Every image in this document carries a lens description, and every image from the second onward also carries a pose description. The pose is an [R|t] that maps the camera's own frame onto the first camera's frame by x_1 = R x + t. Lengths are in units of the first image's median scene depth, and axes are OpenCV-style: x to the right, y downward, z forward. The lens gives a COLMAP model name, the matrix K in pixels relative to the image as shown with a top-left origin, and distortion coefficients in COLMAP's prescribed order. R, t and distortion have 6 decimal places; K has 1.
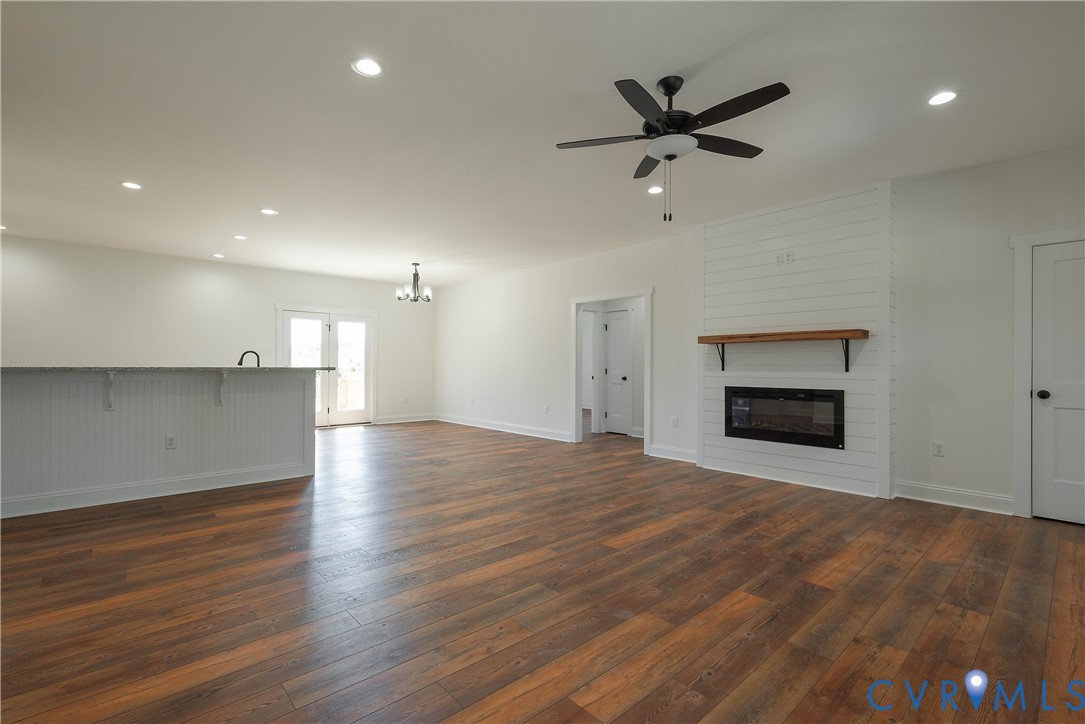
lens RADIAL K [[487.7, 0, 542.5], [0, 487.7, 362.0], [0, 0, 1]] dist [-0.001590, 0.000027]
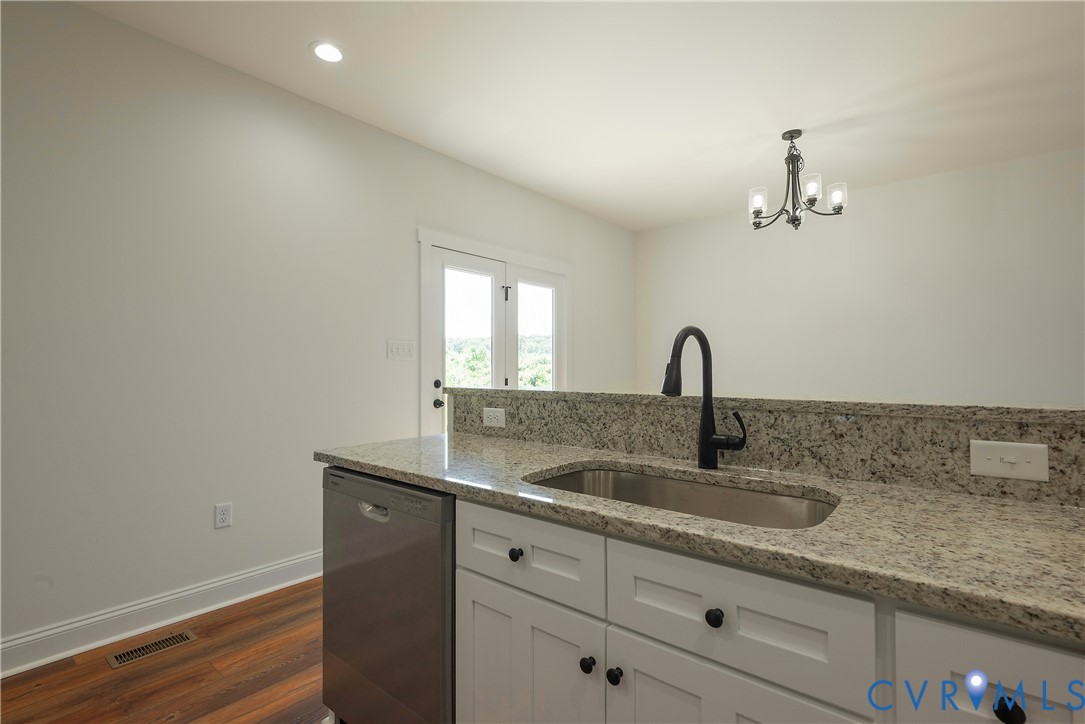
lens RADIAL K [[502.5, 0, 540.3], [0, 502.5, 362.4], [0, 0, 1]] dist [0.003316, -0.000200]
pose [[0.990923, -0.008004, 0.134193, -1.323666], [0.008310, 0.999964, -0.001717, -0.013325], [-0.134174, 0.002816, 0.990954, 1.493086]]
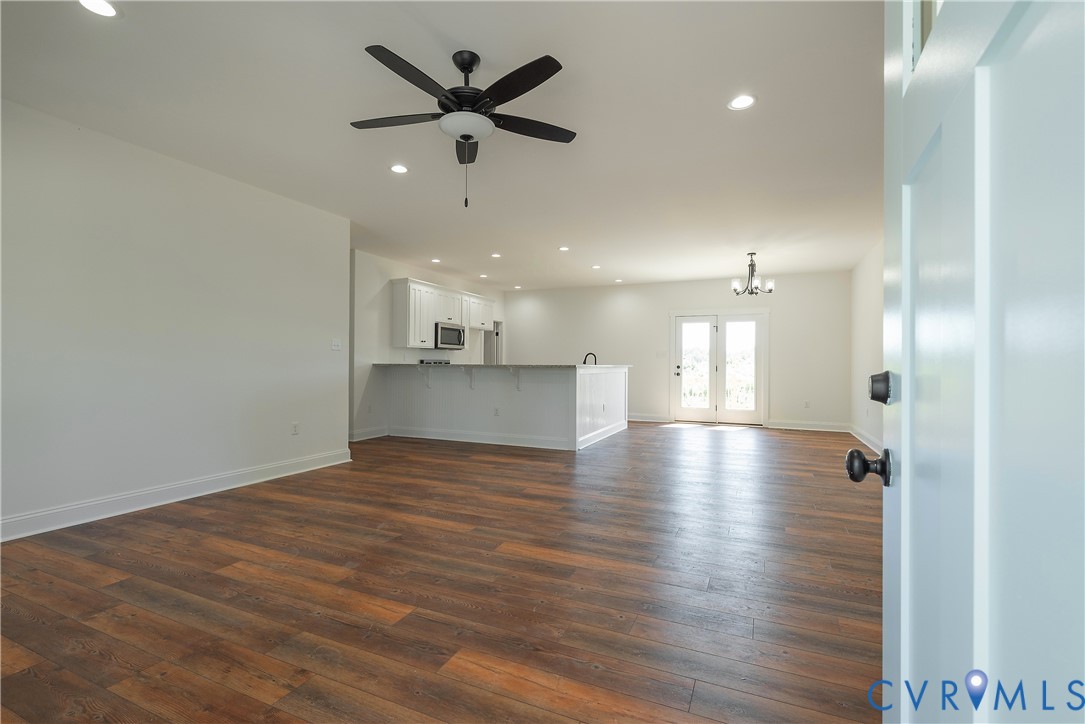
lens RADIAL K [[487.7, 0, 542.5], [0, 487.7, 362.0], [0, 0, 1]] dist [-0.001590, 0.000027]
pose [[0.398797, -0.005492, -0.917023, 1.049326], [0.002322, 0.999985, -0.004978, 0.014251], [0.917036, -0.000144, 0.398803, 0.677844]]
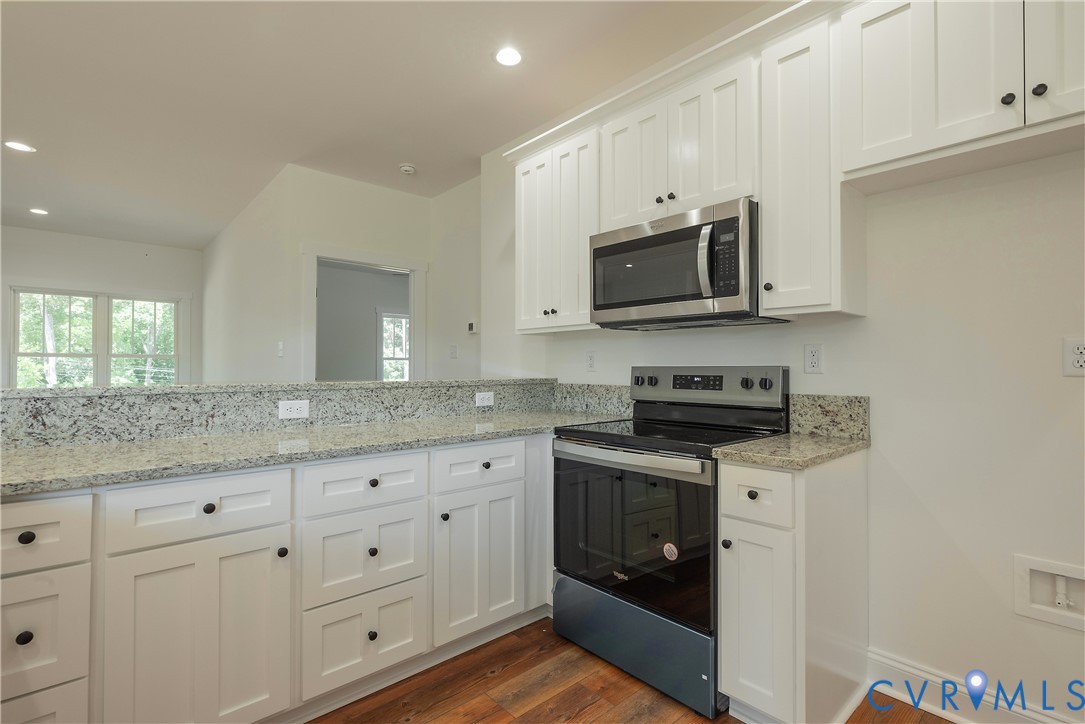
lens RADIAL K [[505.3, 0, 539.1], [0, 505.3, 362.5], [0, 0, 1]] dist [-0.000004, -0.000014]
pose [[-0.999955, -0.006036, 0.007283, -1.504383], [-0.006156, 0.999844, -0.016530, -0.005530], [-0.007182, -0.016574, -0.999837, 1.987859]]
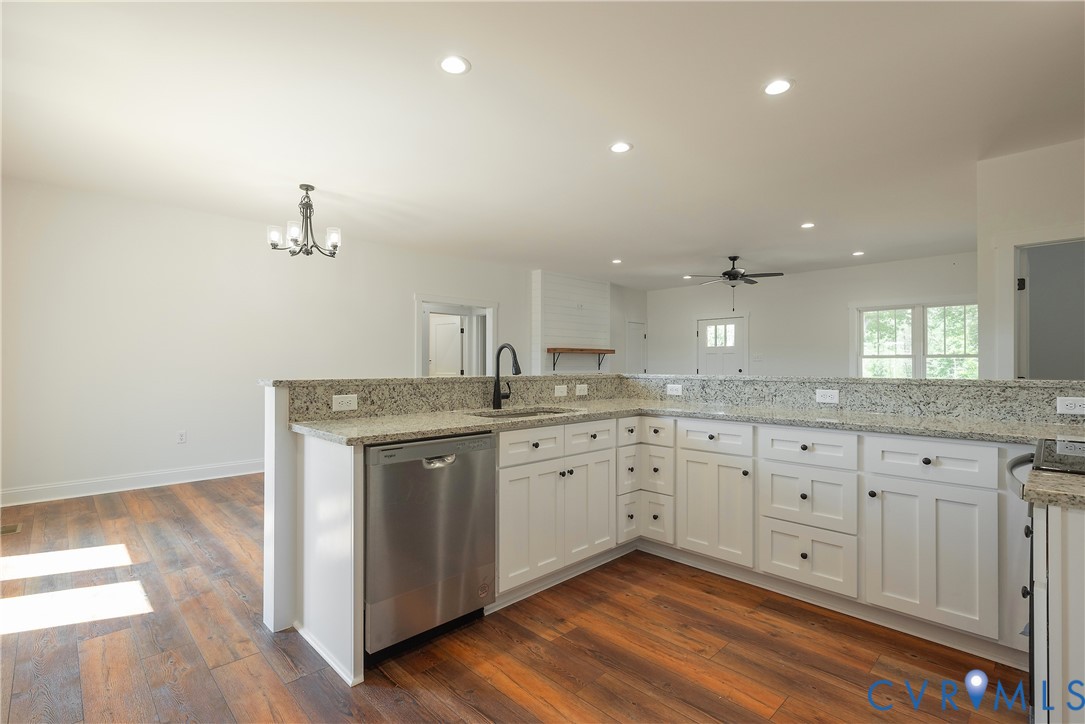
lens RADIAL K [[505.3, 0, 539.1], [0, 505.3, 362.5], [0, 0, 1]] dist [-0.000004, -0.000014]
pose [[-0.031824, 0.000846, 0.999493, -2.086234], [-0.008937, 0.999959, -0.001131, -0.007996], [-0.999454, -0.008969, -0.031816, 1.867443]]
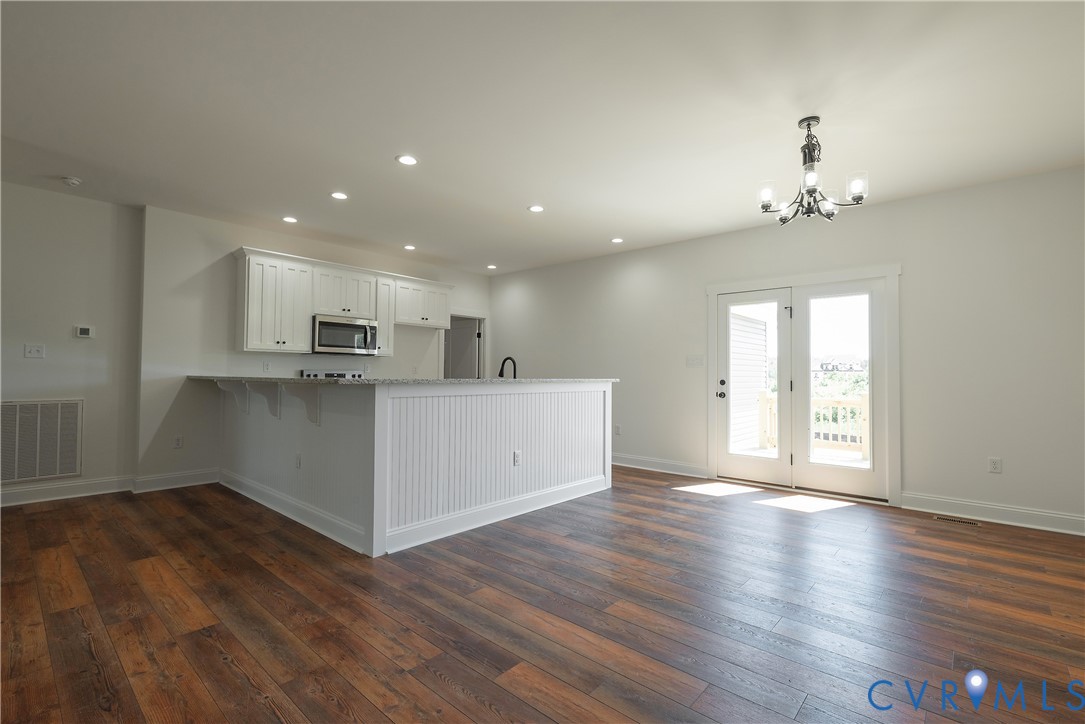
lens RADIAL K [[484.6, 0, 540.6], [0, 484.6, 362.2], [0, 0, 1]] dist [-0.000981, -0.000039]
pose [[0.102810, -0.030755, -0.994225, 0.251407], [0.000214, 0.999523, -0.030897, 0.013555], [0.994701, 0.002964, 0.102767, 1.845288]]
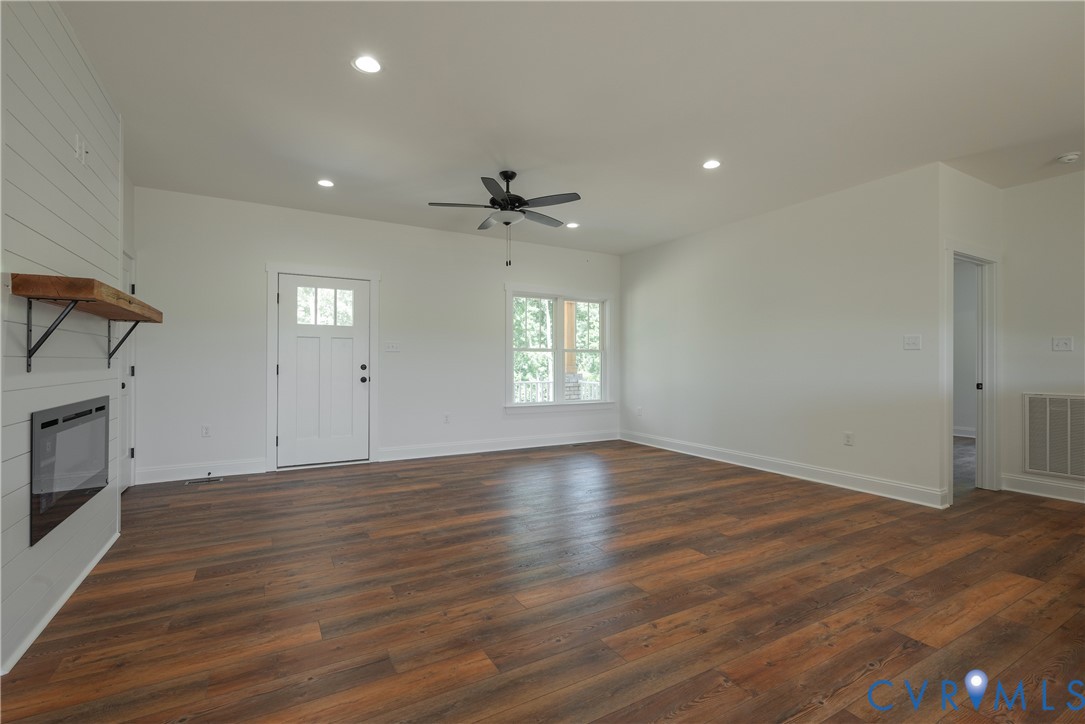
lens RADIAL K [[487.7, 0, 542.5], [0, 487.7, 362.0], [0, 0, 1]] dist [-0.001590, 0.000027]
pose [[-0.977073, -0.008563, 0.212734, -0.147752], [-0.010643, 0.999906, -0.008638, 0.015855], [-0.212640, -0.010704, -0.977072, 2.172606]]
